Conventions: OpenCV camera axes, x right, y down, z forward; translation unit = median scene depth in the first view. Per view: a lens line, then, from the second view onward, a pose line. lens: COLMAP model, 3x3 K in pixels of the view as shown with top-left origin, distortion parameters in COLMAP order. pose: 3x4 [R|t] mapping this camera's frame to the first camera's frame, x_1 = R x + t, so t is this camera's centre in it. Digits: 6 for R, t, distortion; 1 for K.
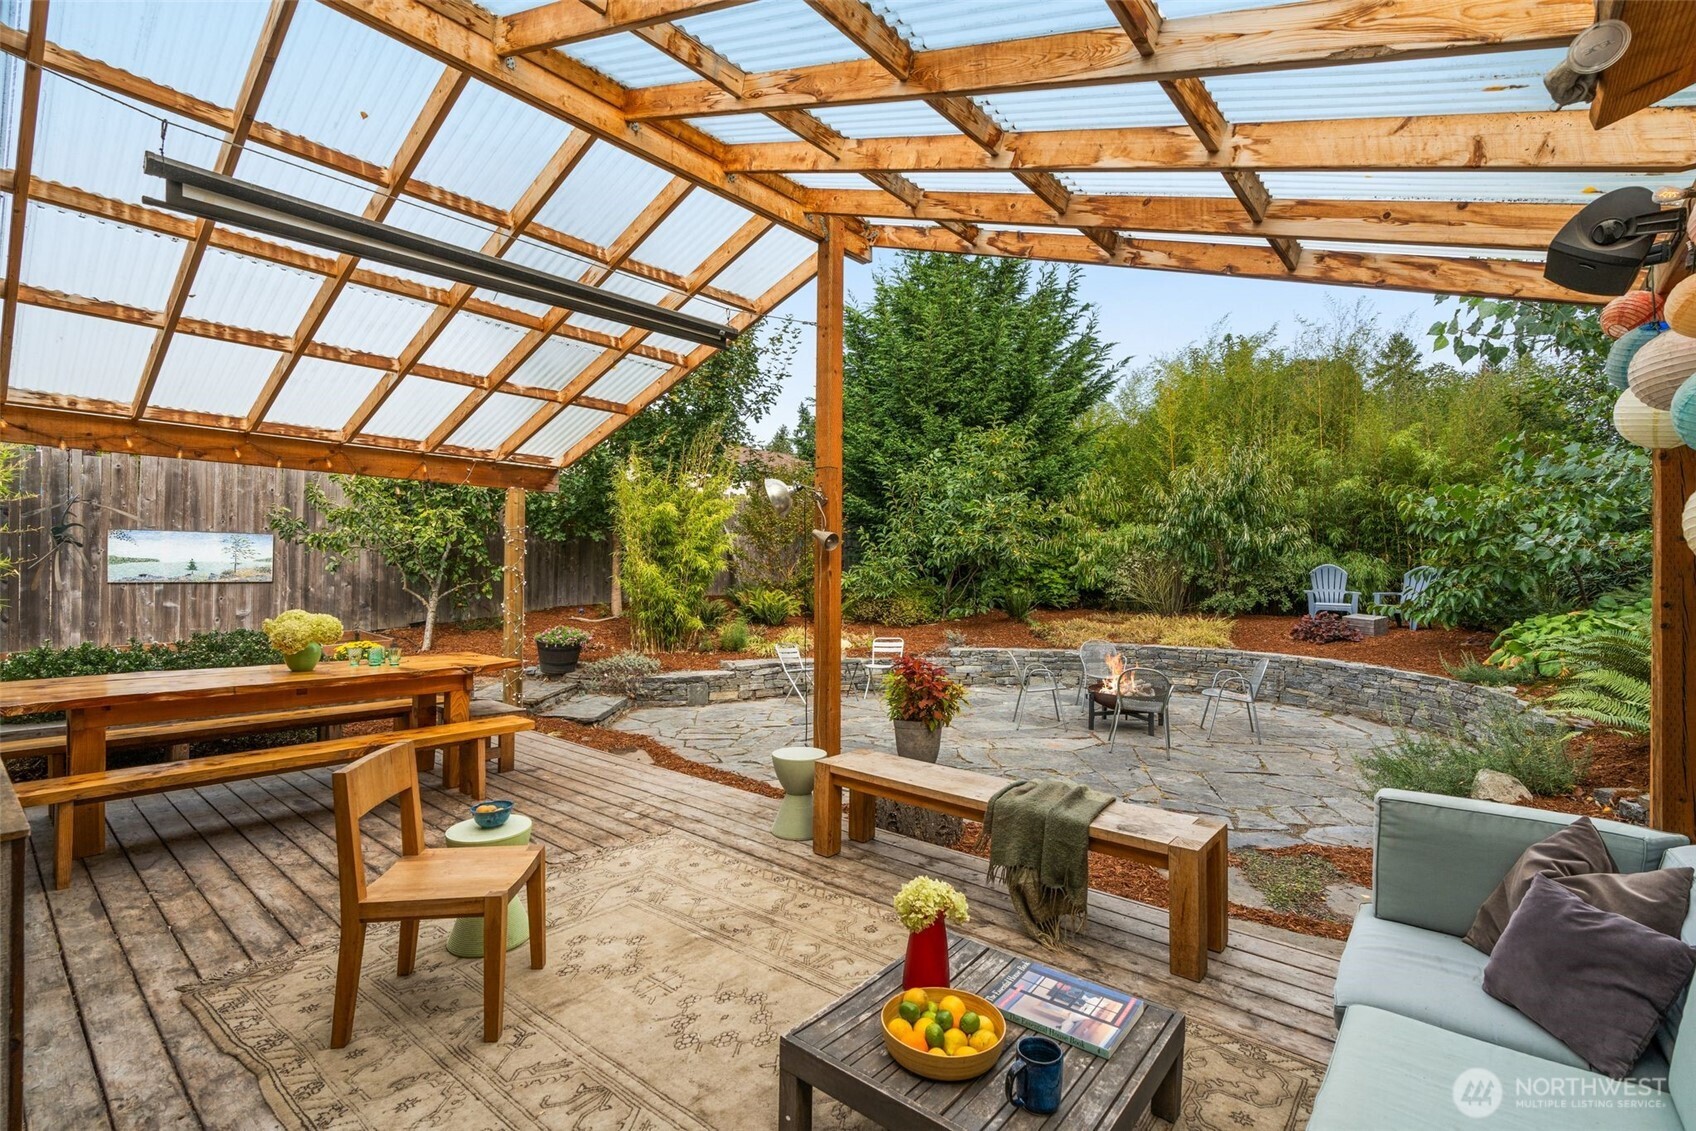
lens RADIAL K [[769.5, 0, 848.0], [0, 769.5, 565.5], [0, 0, 1]] dist [-0.001026, -0.000054]
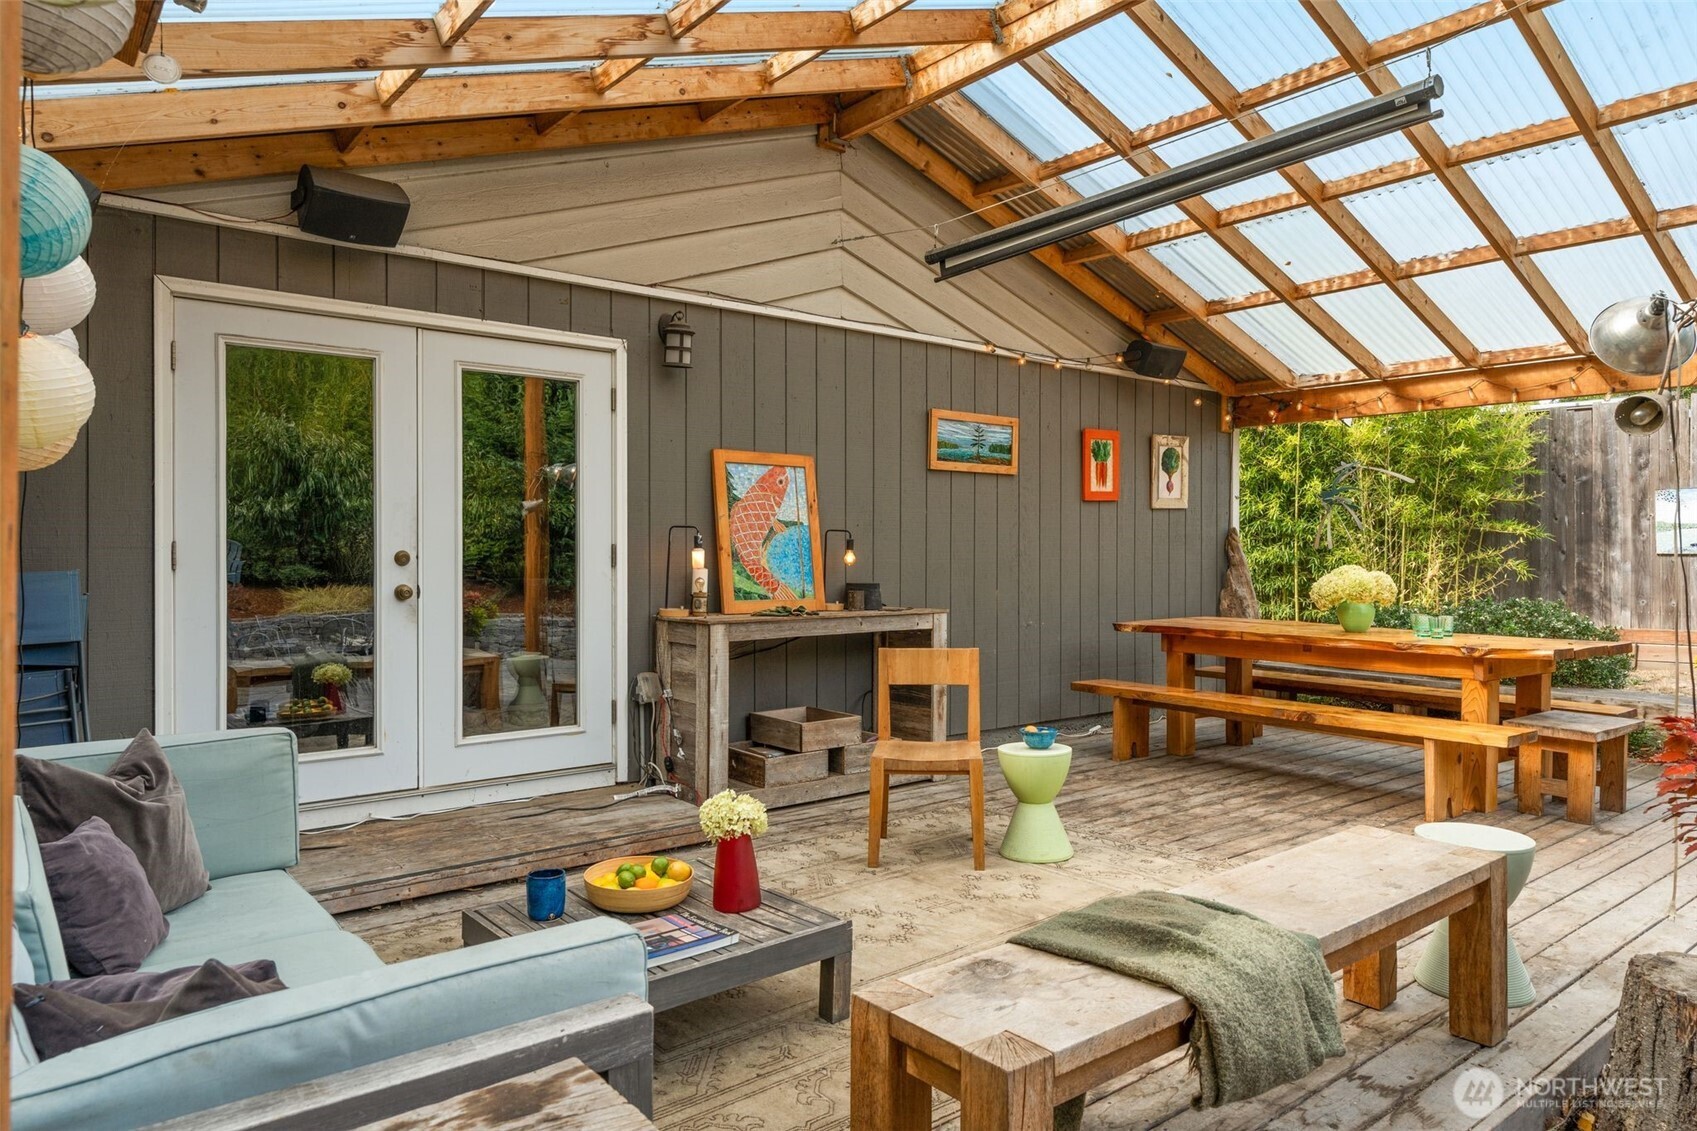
lens RADIAL K [[1081.2, 0, 848.5], [0, 1081.2, 565.5], [0, 0, 1]] dist [-0.005175, -0.000015]
pose [[-0.192294, 0.007466, -0.981309, 0.637453], [0.000650, 0.999972, 0.007480, 0.043881], [0.981337, 0.000801, -0.192293, 0.624199]]
